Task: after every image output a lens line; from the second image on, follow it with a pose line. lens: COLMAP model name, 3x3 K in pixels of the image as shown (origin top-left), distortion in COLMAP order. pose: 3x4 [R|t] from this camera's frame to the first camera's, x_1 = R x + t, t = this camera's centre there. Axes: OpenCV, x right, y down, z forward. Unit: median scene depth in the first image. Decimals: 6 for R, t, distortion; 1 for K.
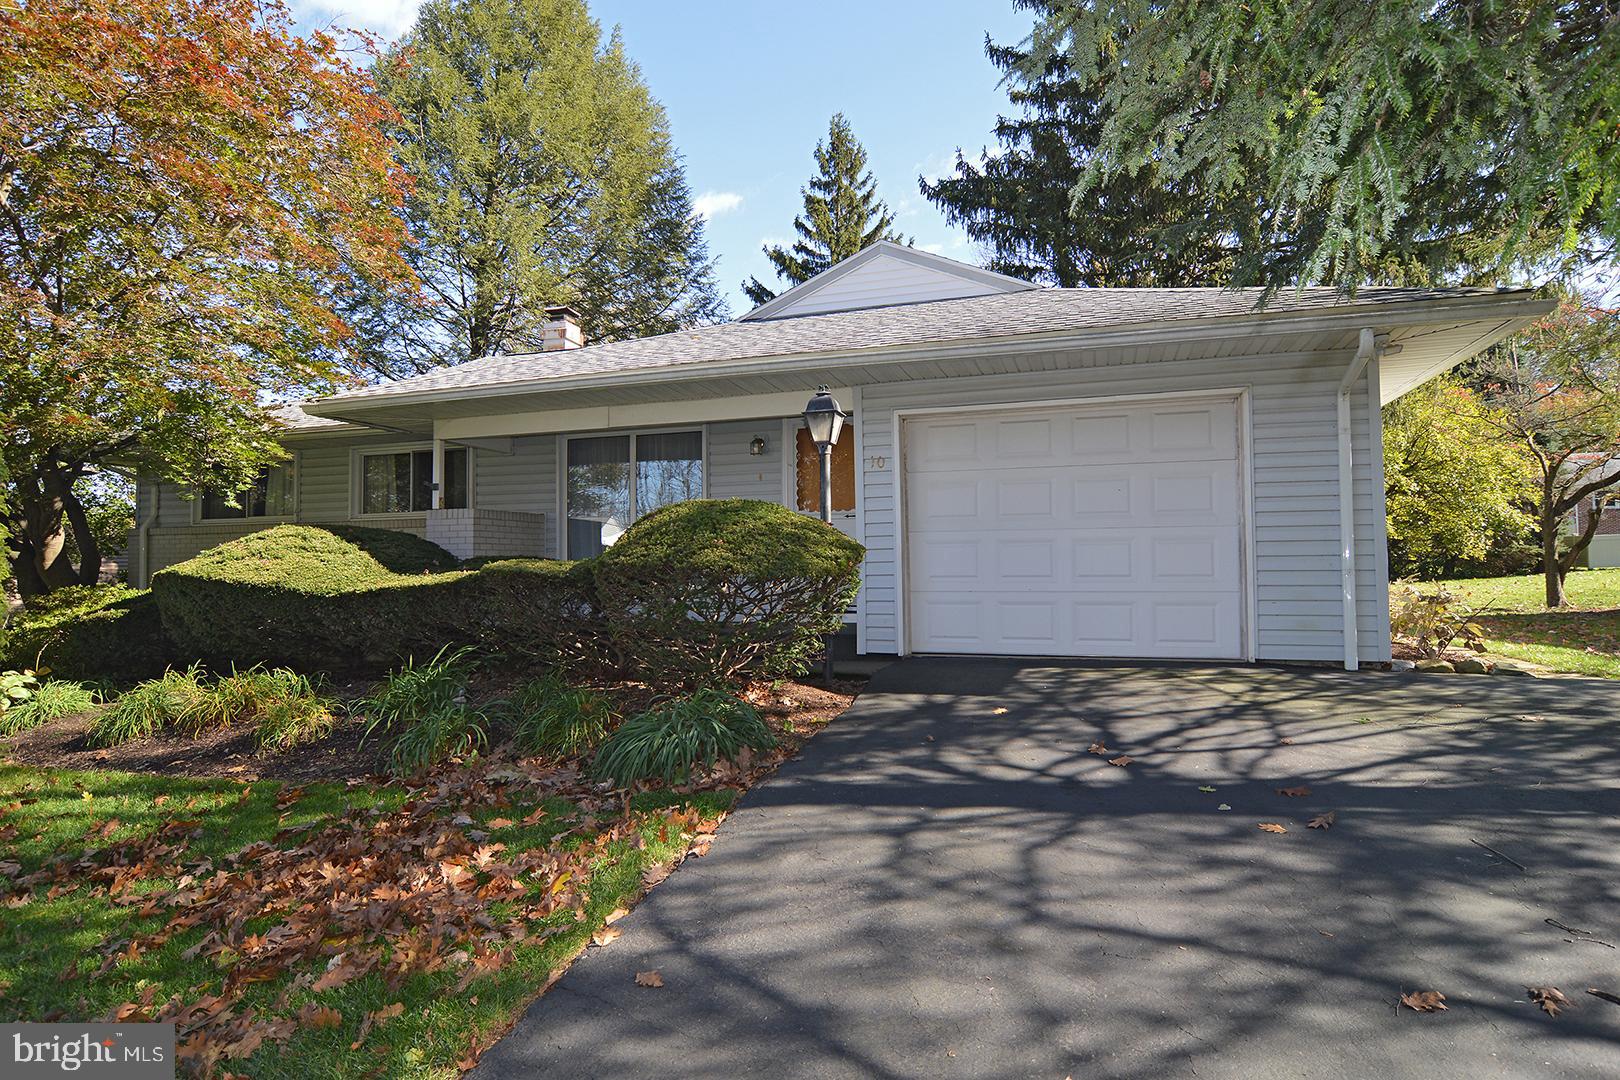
lens RADIAL K [[897.7, 0, 808.9], [0, 897.7, 543.3], [0, 0, 1]] dist [-0.018713, -0.002208]
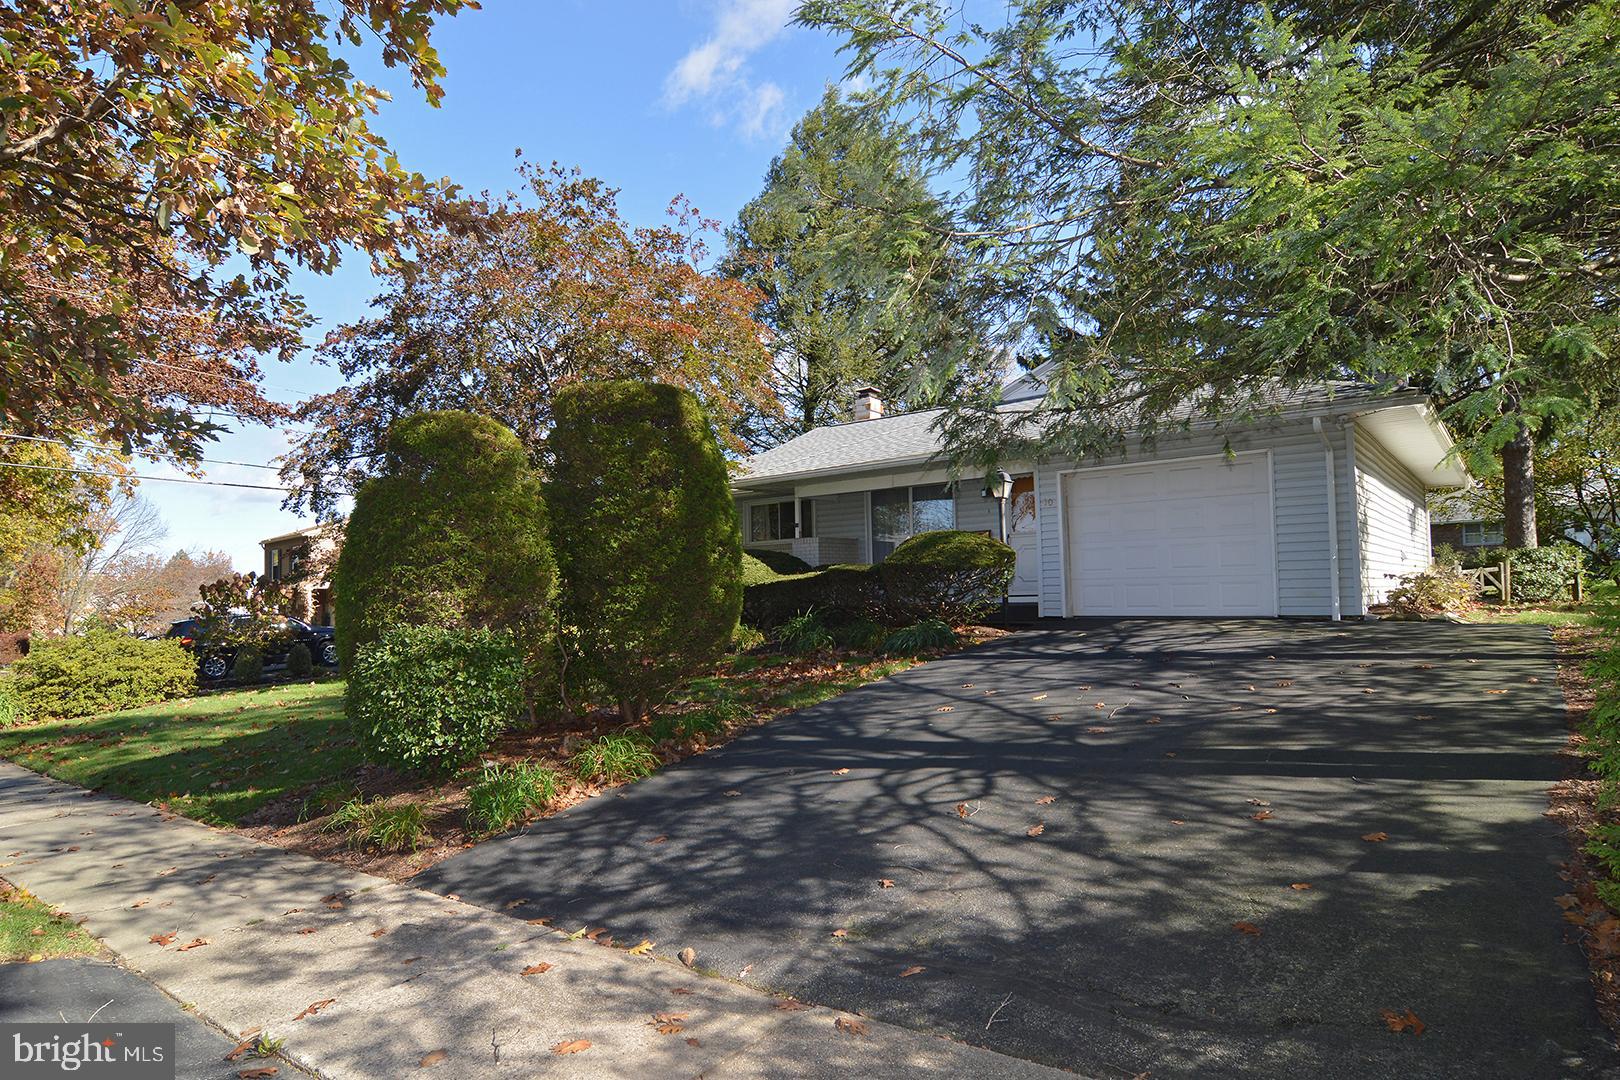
lens RADIAL K [[897.7, 0, 808.9], [0, 897.7, 543.3], [0, 0, 1]] dist [-0.018713, -0.002208]
pose [[0.939372, -0.031151, -0.341482, 0.216065], [0.027082, 0.999494, -0.016677, 0.001474], [0.341828, 0.006418, 0.939740, -0.687050]]
